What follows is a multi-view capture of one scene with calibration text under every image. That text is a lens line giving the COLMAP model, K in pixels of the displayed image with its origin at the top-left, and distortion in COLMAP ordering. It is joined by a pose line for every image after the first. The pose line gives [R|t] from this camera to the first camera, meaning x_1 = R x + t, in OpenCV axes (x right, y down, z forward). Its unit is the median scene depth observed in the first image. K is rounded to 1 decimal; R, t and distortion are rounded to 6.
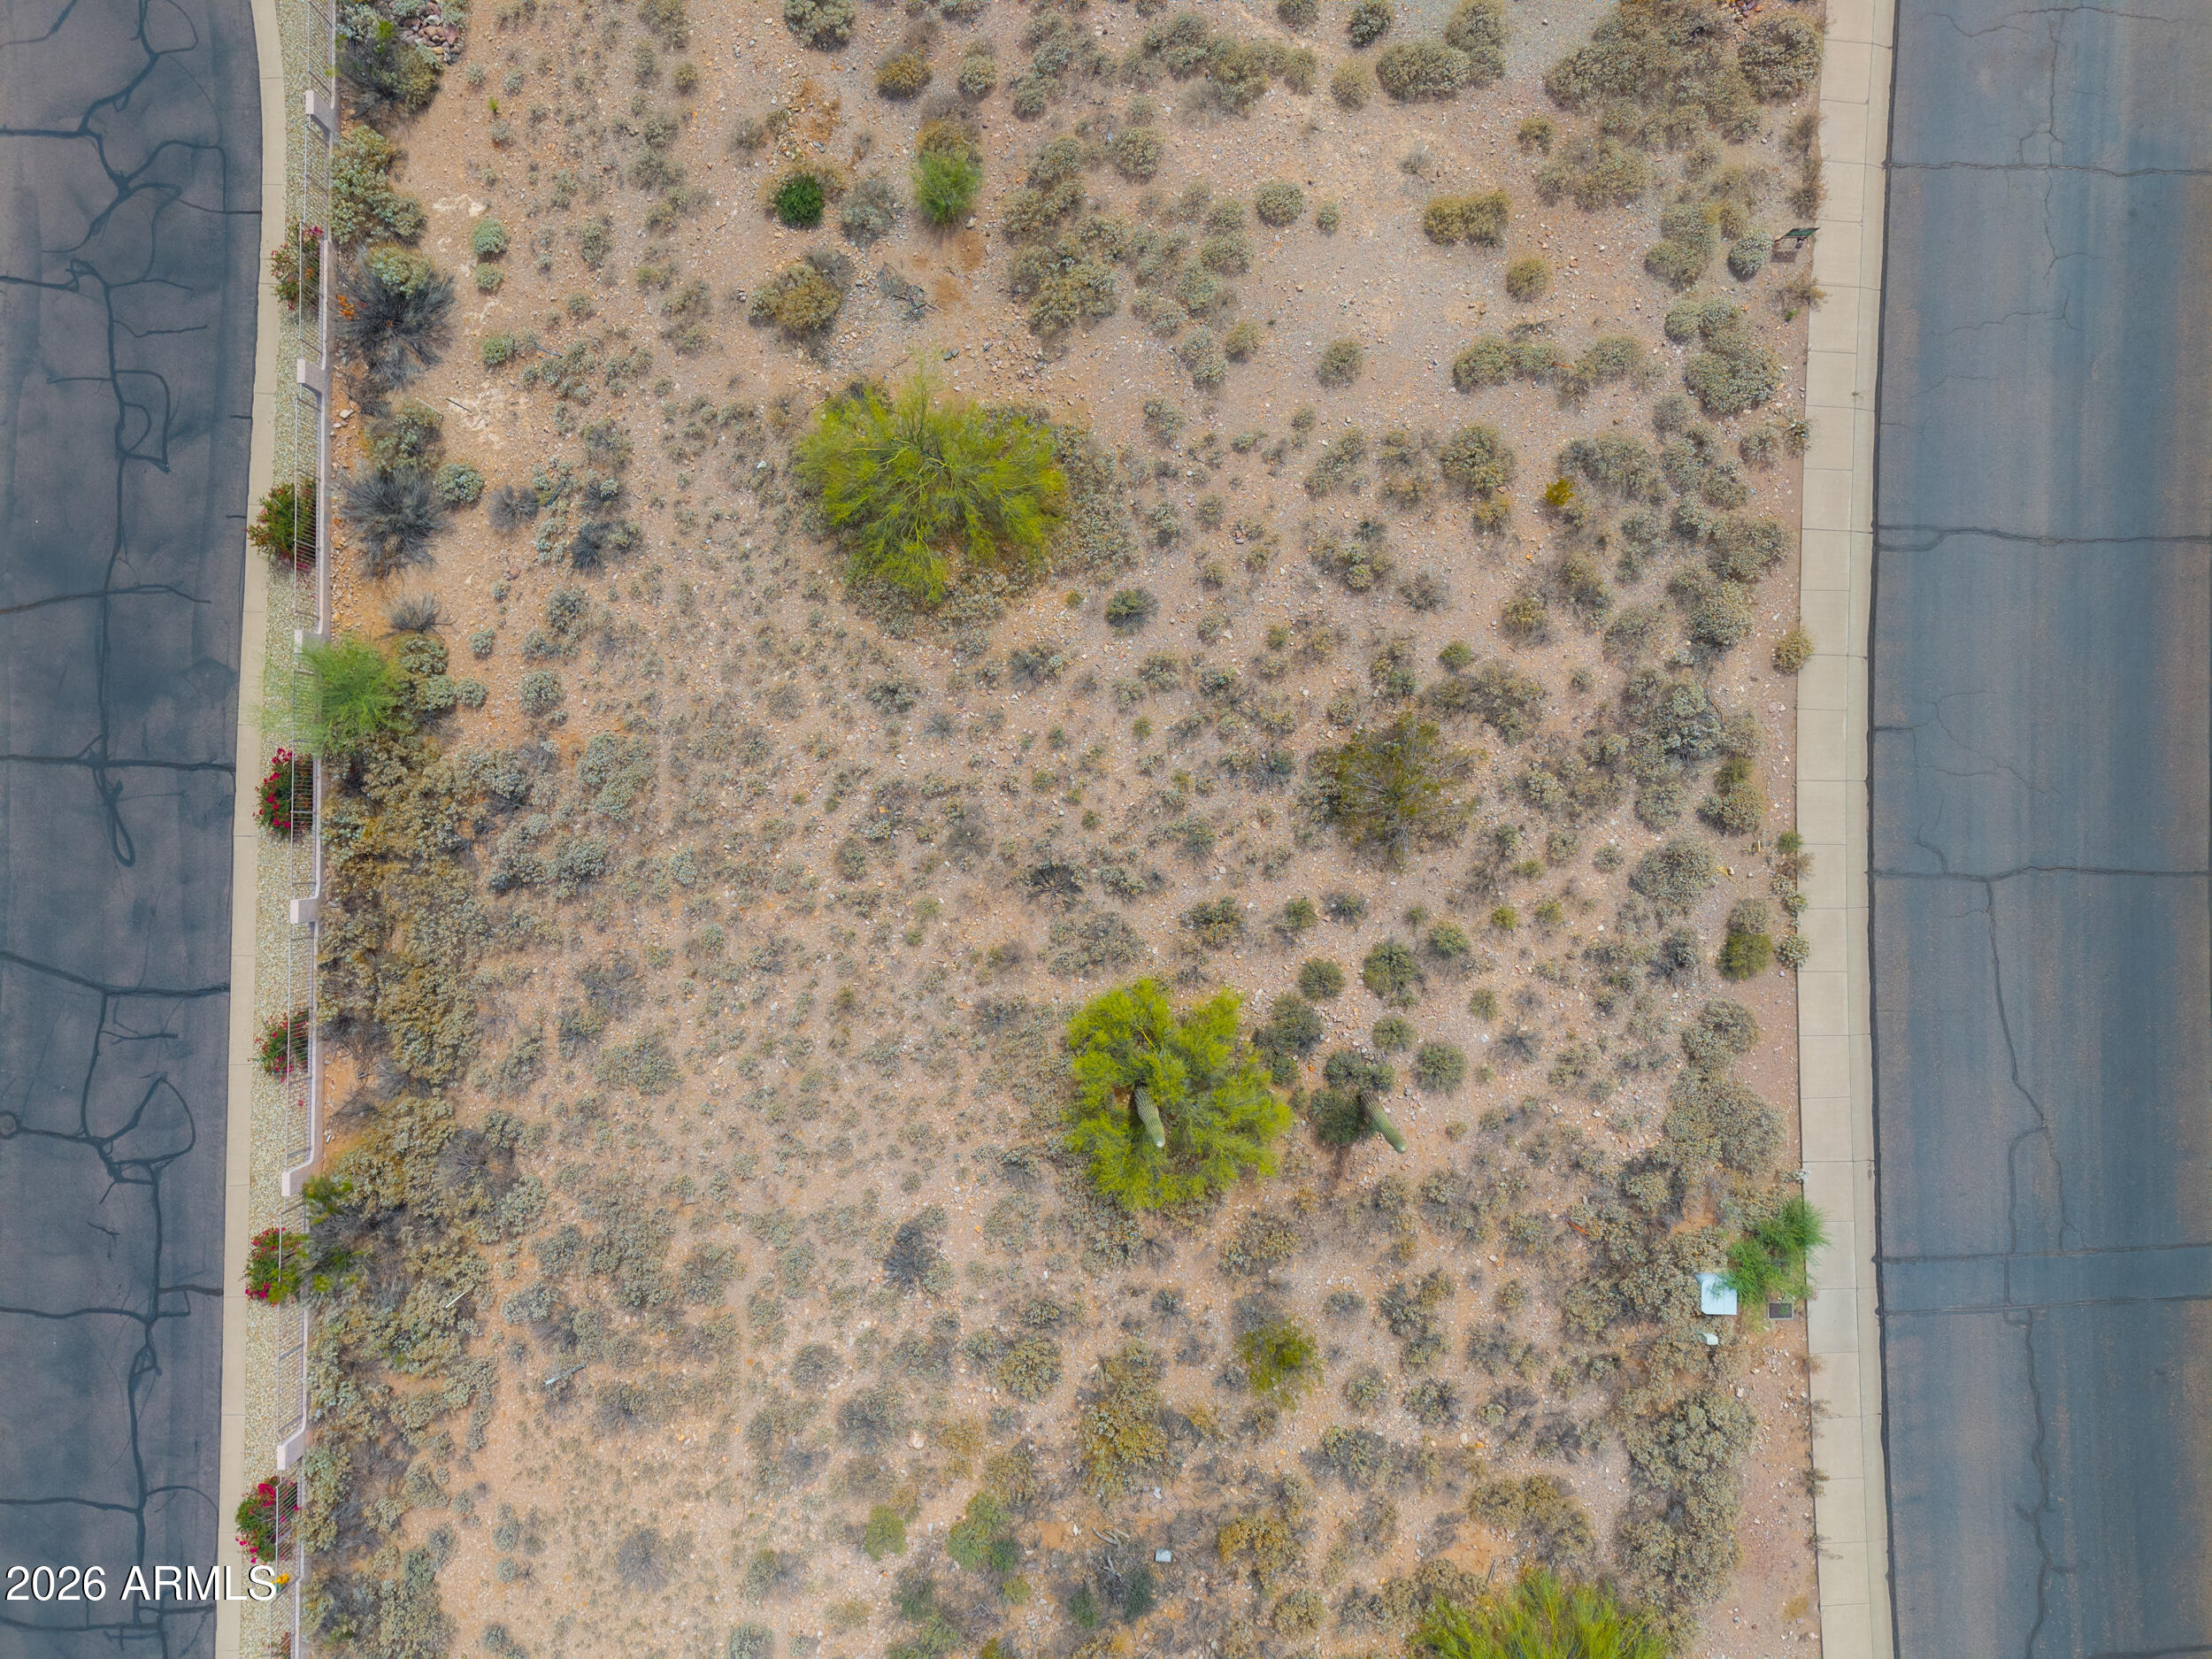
lens RADIAL K [[1474.1, 0, 1121.5], [0, 1474.1, 836.8], [0, 0, 1]] dist [0.035217, -0.041137]
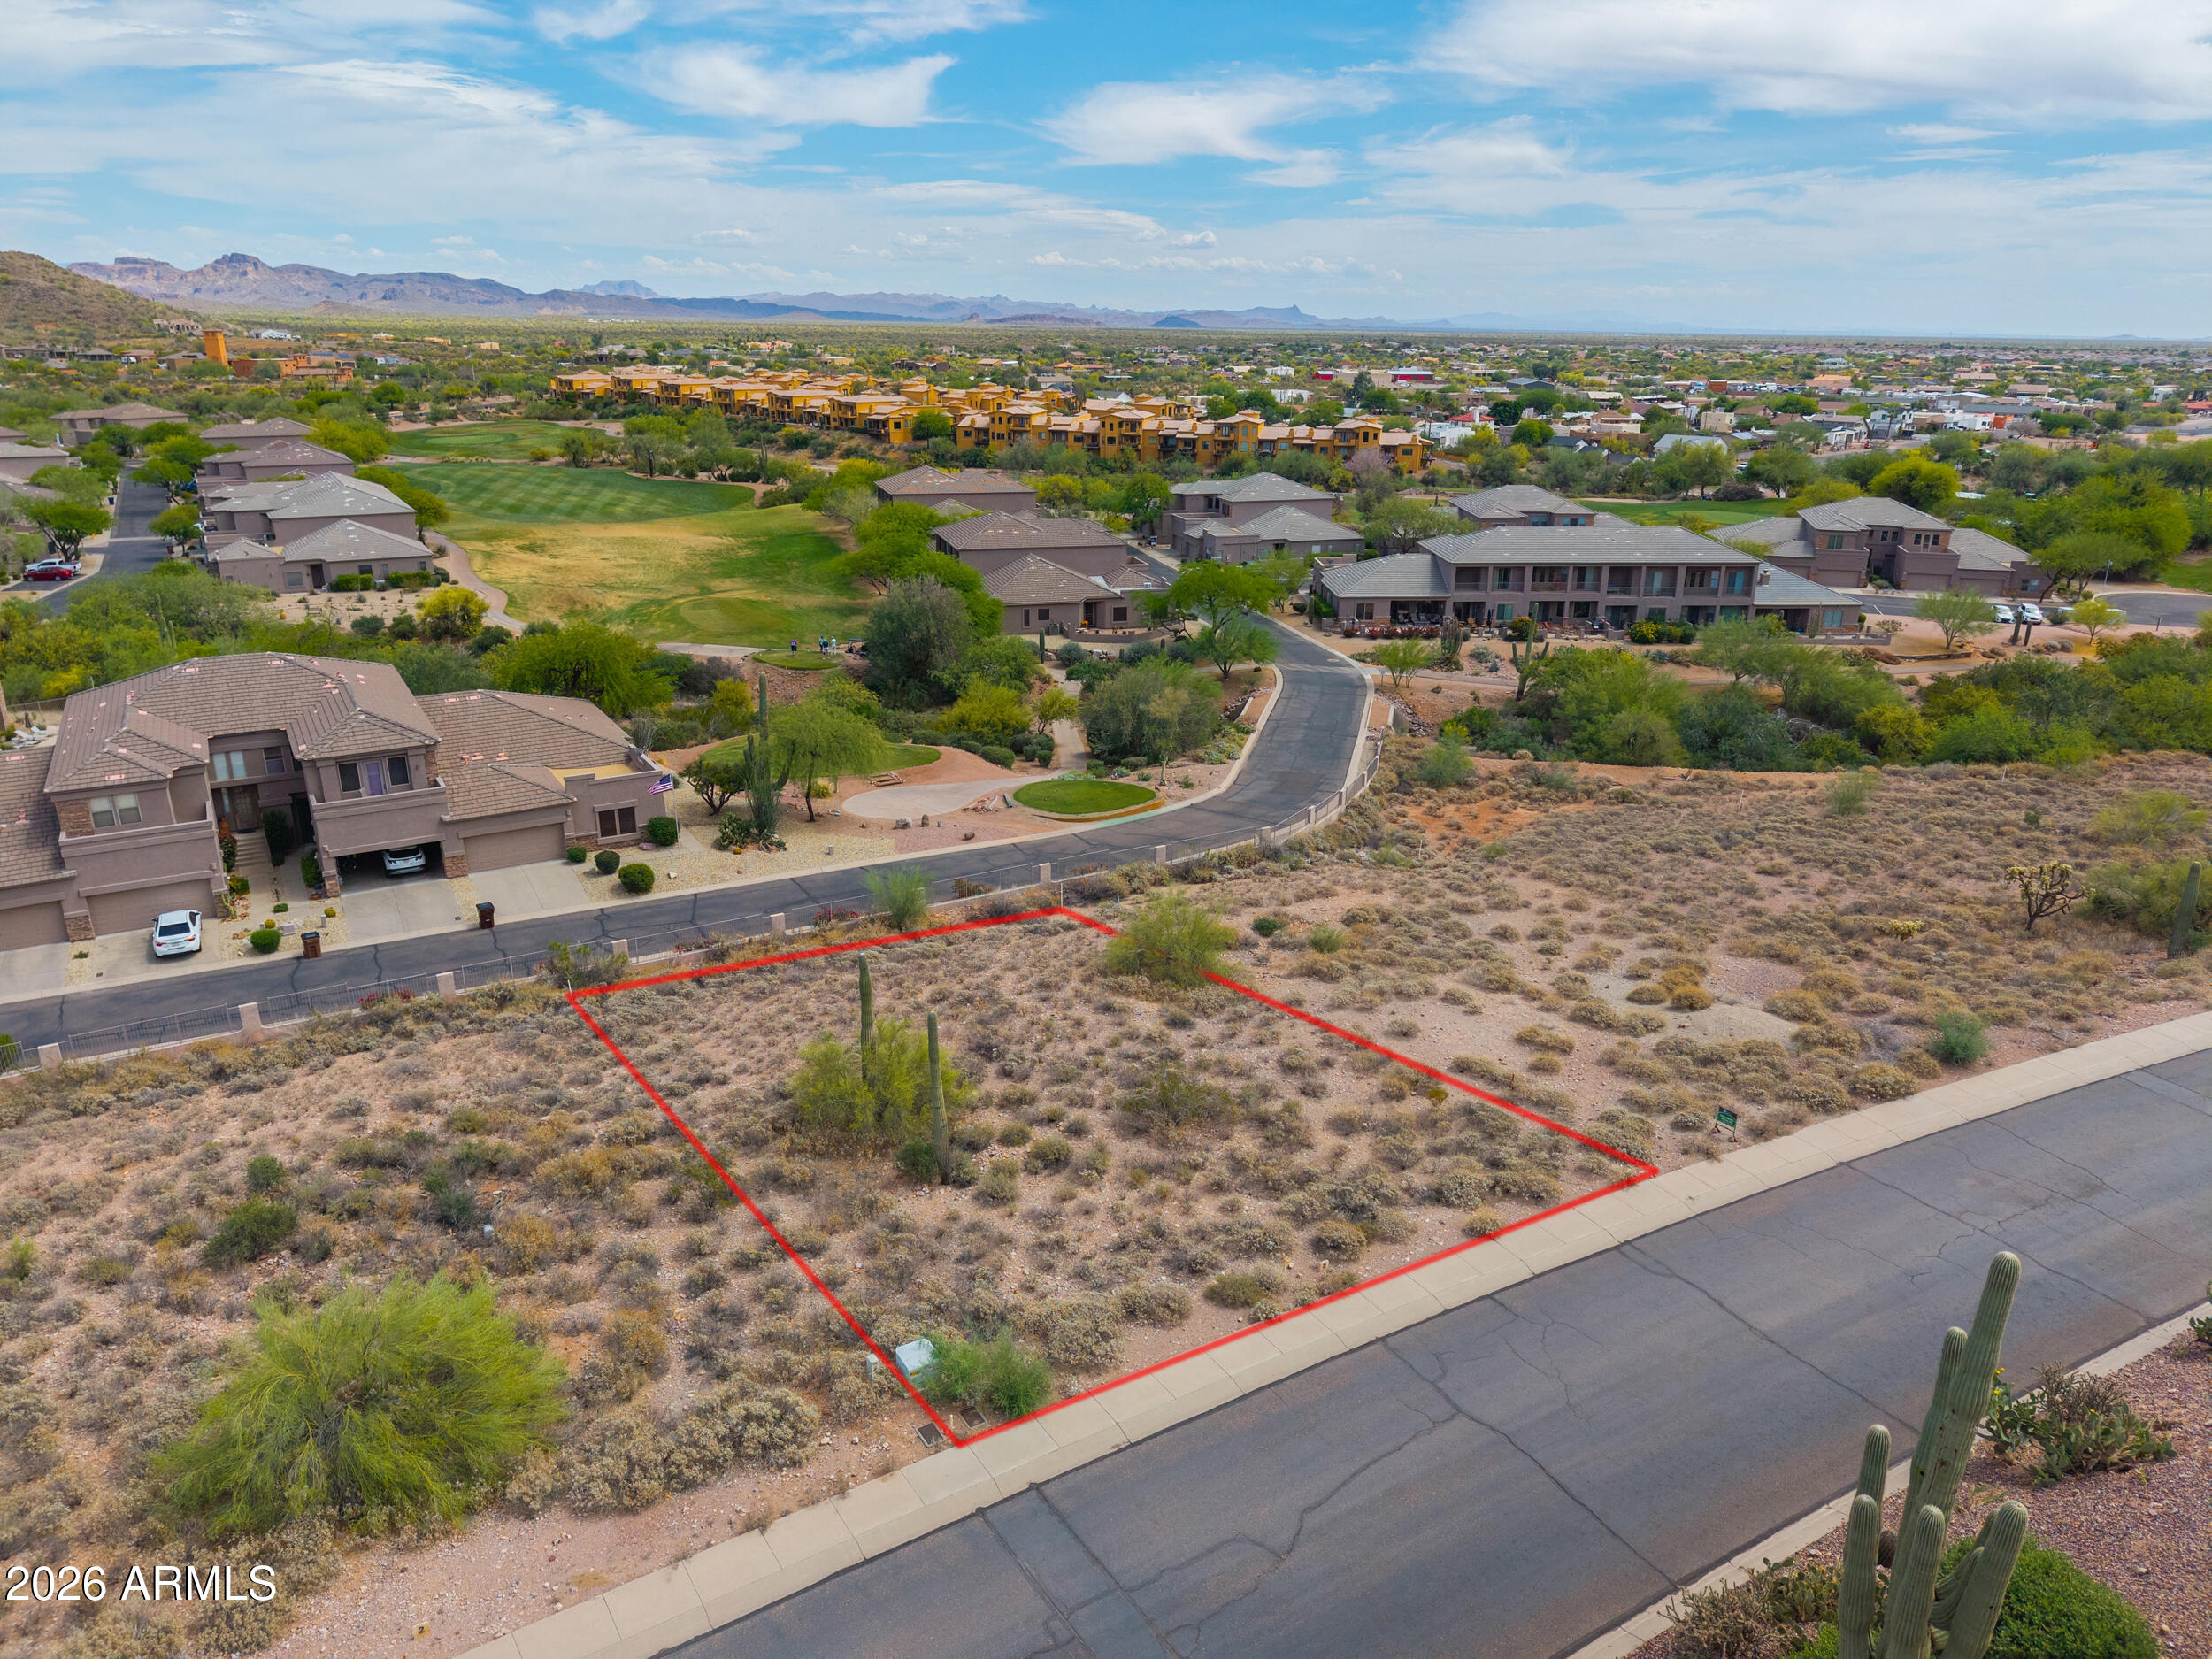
lens RADIAL K [[1475.5, 0, 1112.6], [0, 1475.5, 837.8], [0, 0, 1]] dist [0.005648, 0.001343]
pose [[0.524267, 0.262280, -0.810156, 1.099342], [-0.851552, 0.159340, -0.499470, 0.598438], [-0.001911, 0.951746, 0.306882, 0.385688]]
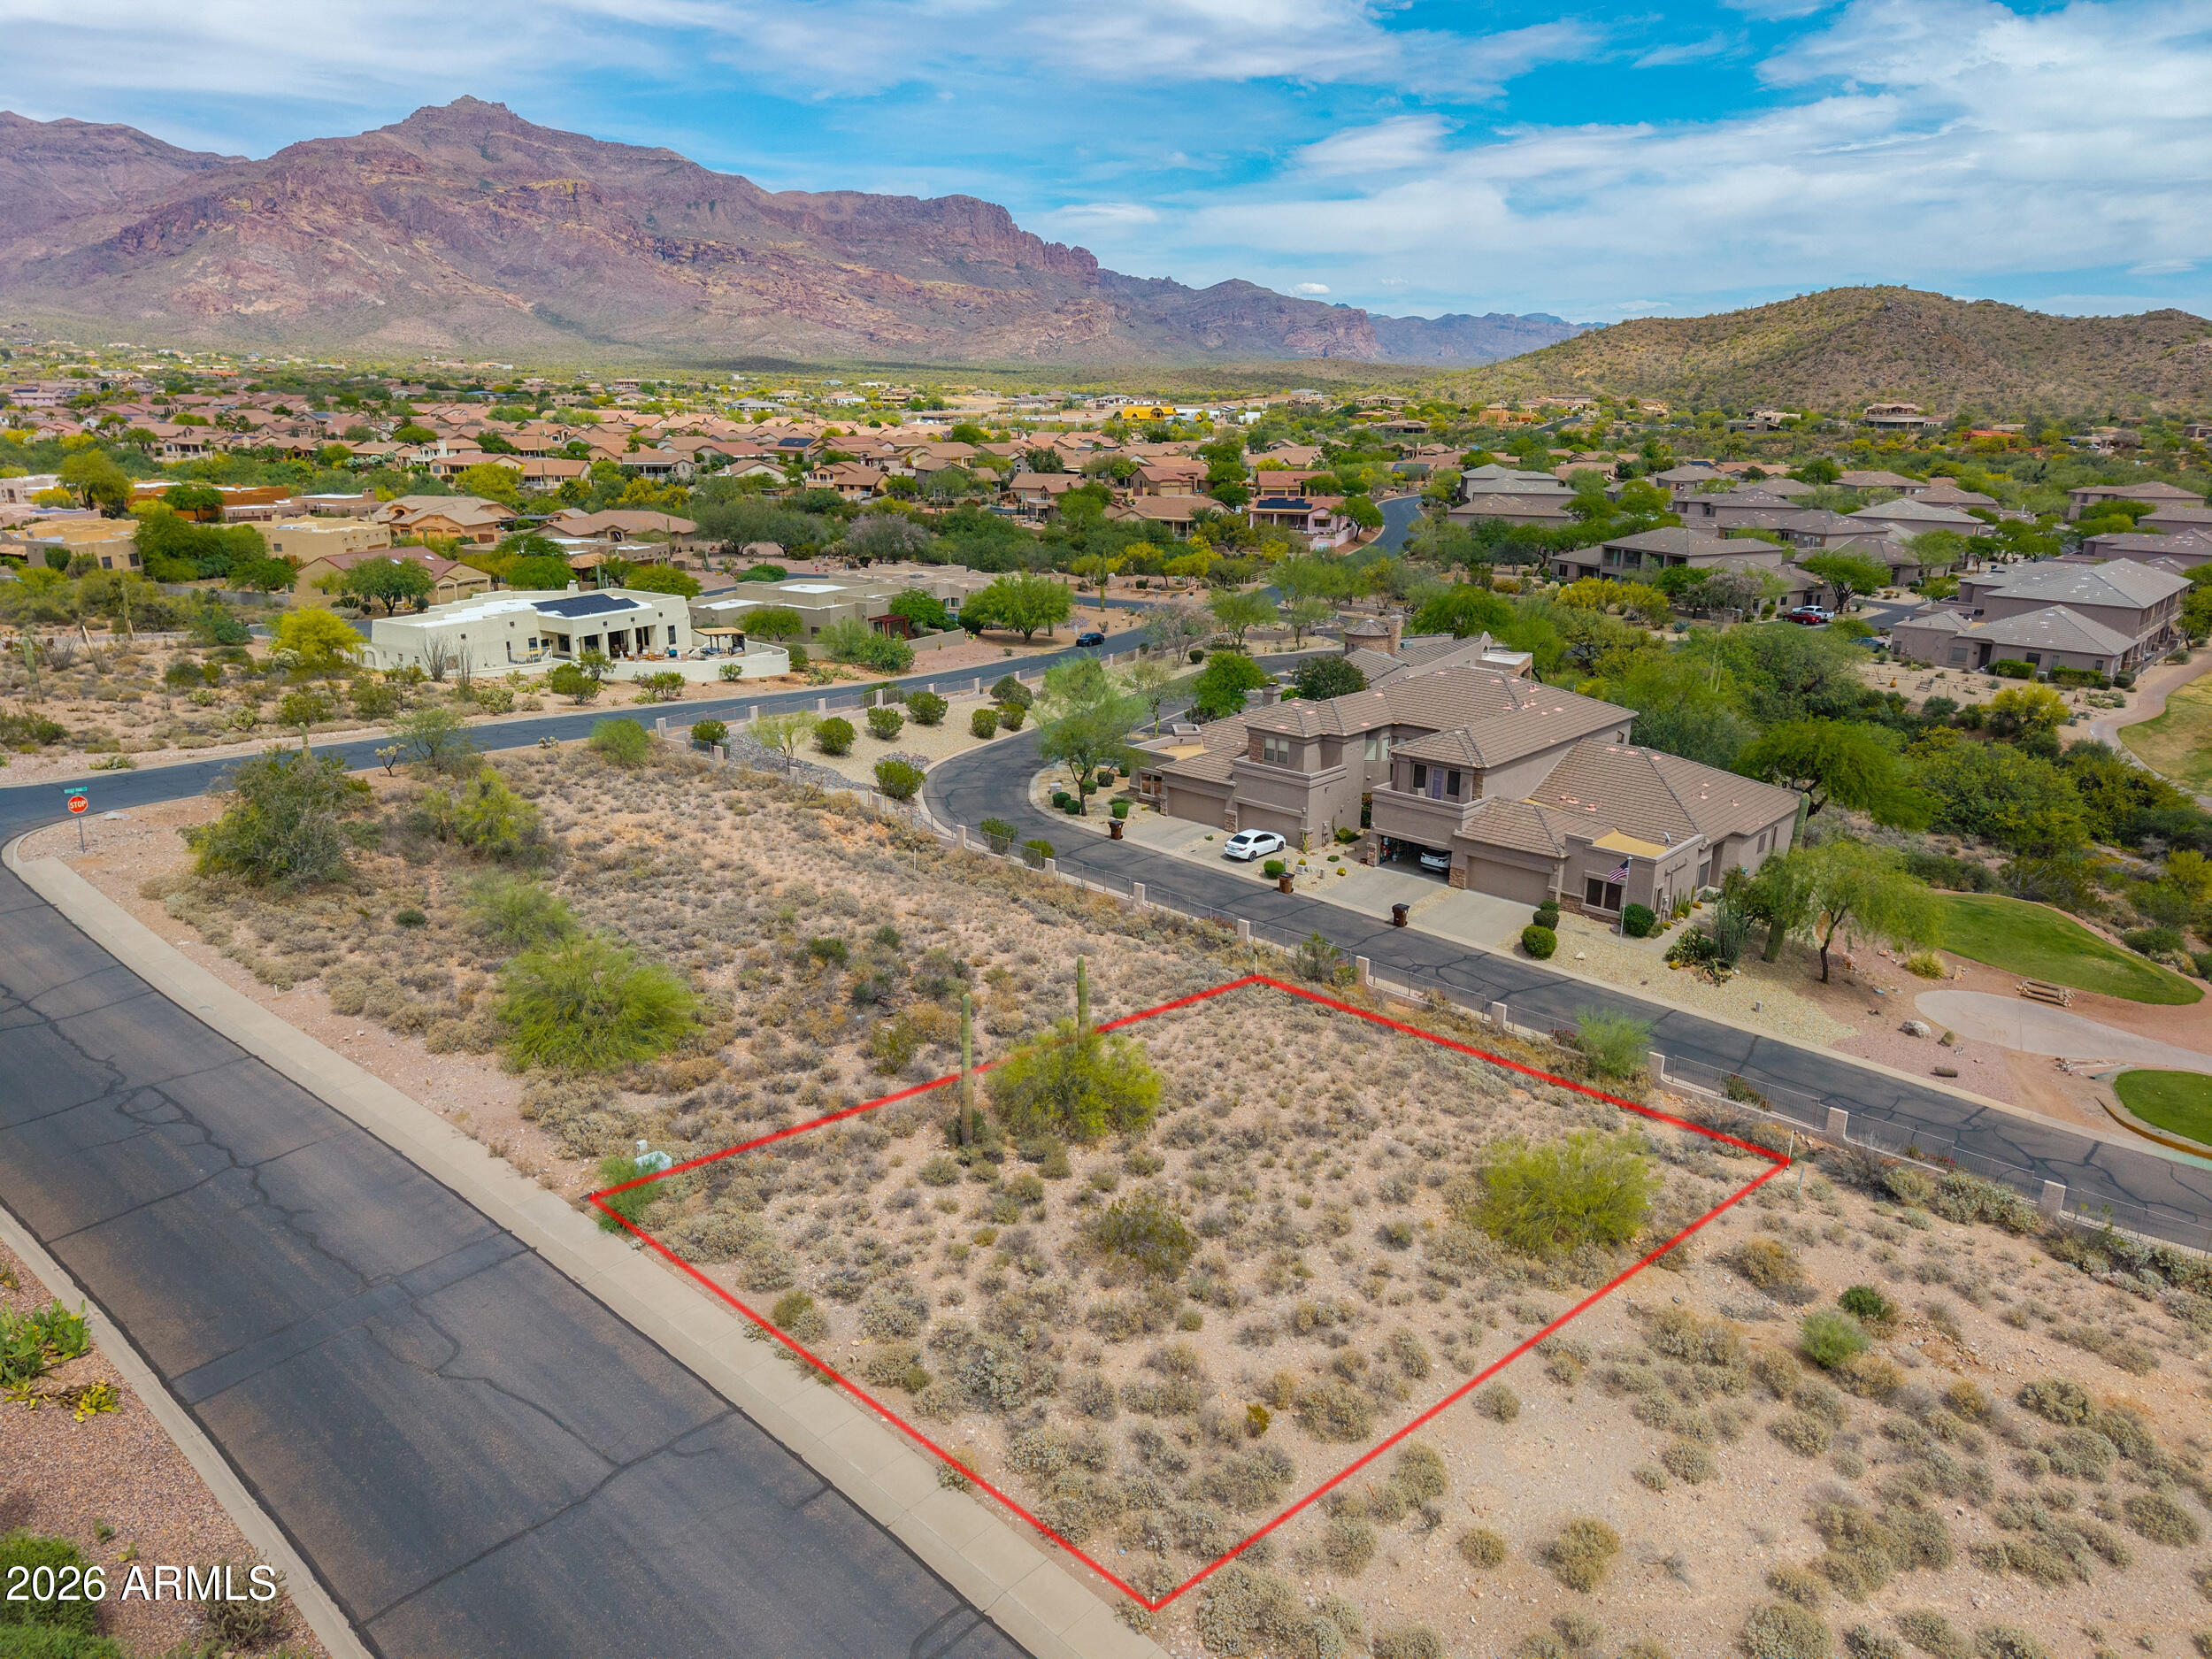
lens RADIAL K [[1487.1, 0, 1112.4], [0, 1487.1, 793.0], [0, 0, 1]] dist [0.000076, 0.002160]
pose [[-0.665493, 0.169531, -0.726896, 0.957432], [-0.745897, -0.186947, 0.639288, -0.678497], [-0.027512, 0.967631, 0.250864, 0.371679]]
